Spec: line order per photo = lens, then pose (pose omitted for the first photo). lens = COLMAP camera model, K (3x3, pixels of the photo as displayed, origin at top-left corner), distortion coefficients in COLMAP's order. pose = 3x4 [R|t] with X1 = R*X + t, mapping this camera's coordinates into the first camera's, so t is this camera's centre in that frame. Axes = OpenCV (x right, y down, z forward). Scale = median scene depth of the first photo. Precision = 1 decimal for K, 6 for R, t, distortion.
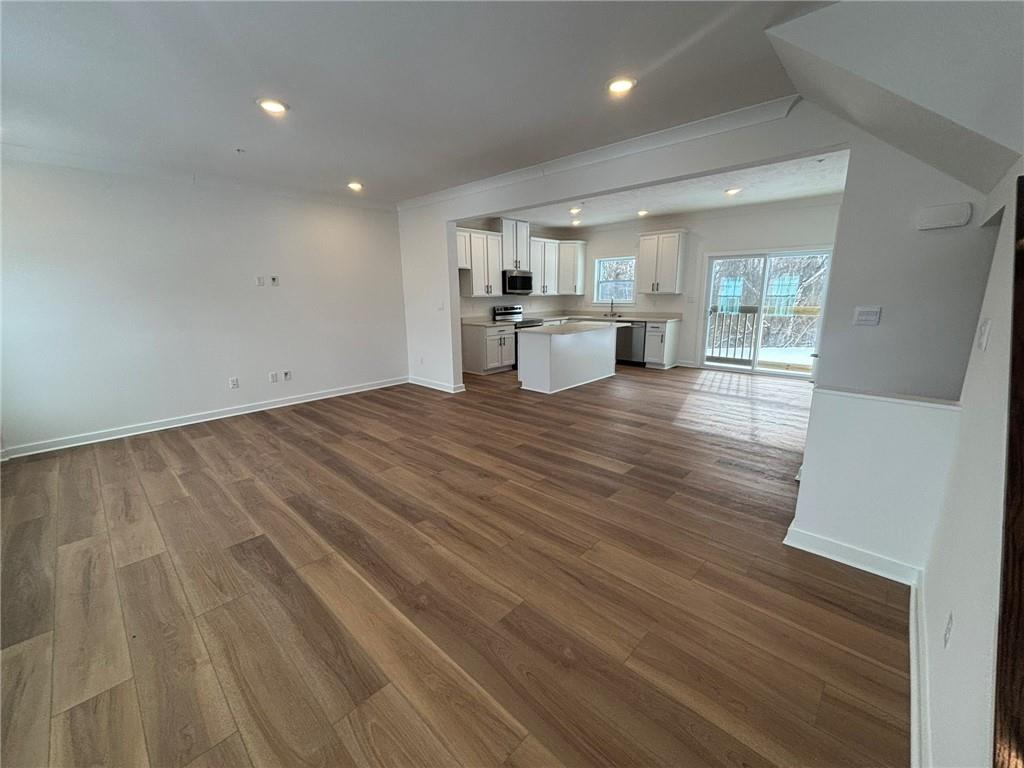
lens RADIAL K [[407.9, 0, 521.4], [0, 407.9, 391.0], [0, 0, 1]] dist [0.001164, 0.000035]
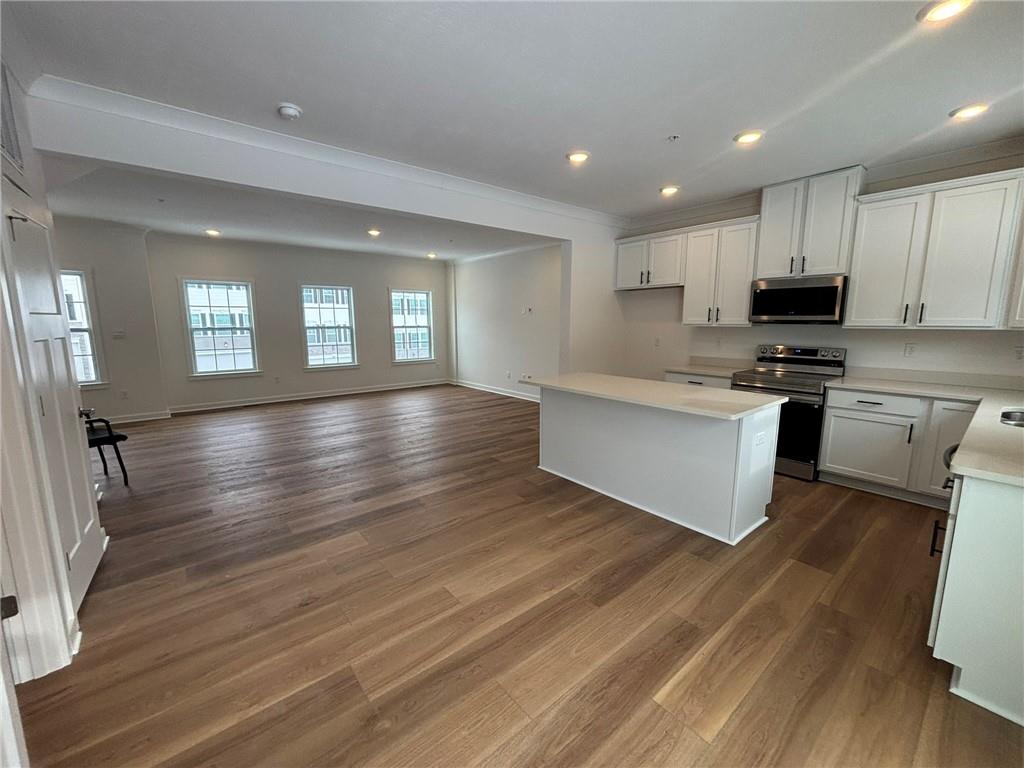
lens RADIAL K [[420.9, 0, 512.0], [0, 420.9, 384.0], [0, 0, 1]] dist [0.023922, -0.000024]
pose [[-0.133909, 0.165726, -0.977038, 0.556393], [-0.227293, 0.954499, 0.193055, -0.190122], [0.964576, 0.247926, -0.090148, 0.735103]]
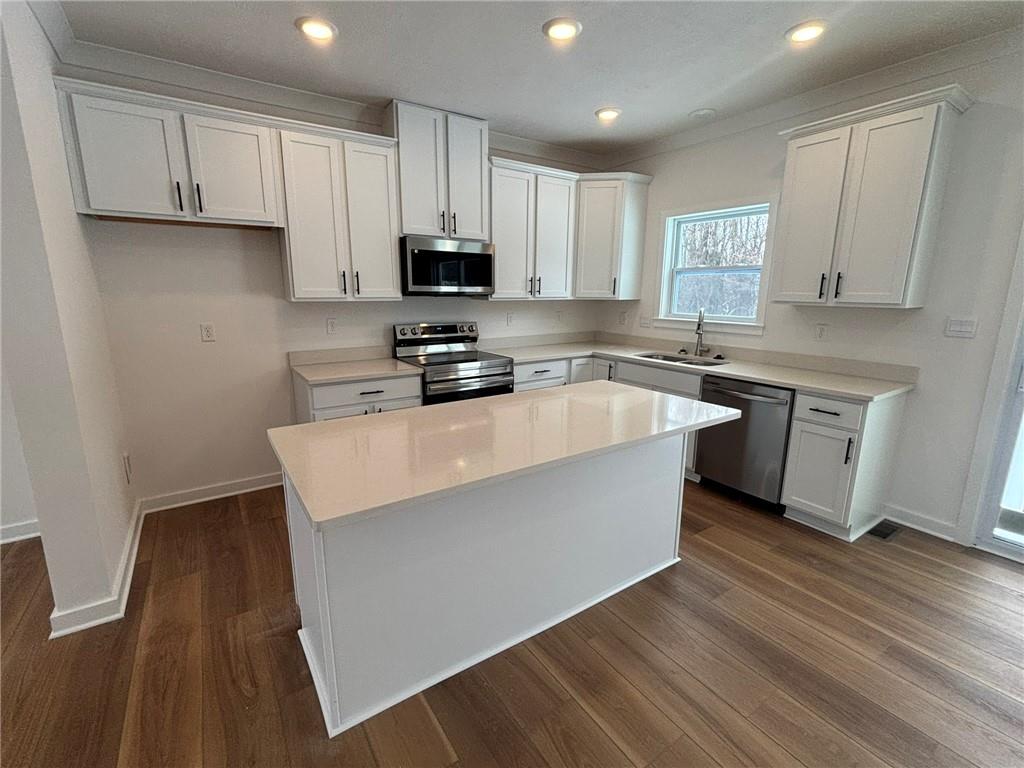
lens RADIAL K [[455.3, 0, 517.0], [0, 455.3, 385.2], [0, 0, 1]] dist [-0.003552, -0.000041]
pose [[0.973788, 0.066700, -0.217458, 0.161032], [-0.071920, 0.997279, -0.016167, -0.146042], [0.215788, 0.031382, 0.975936, 0.572170]]
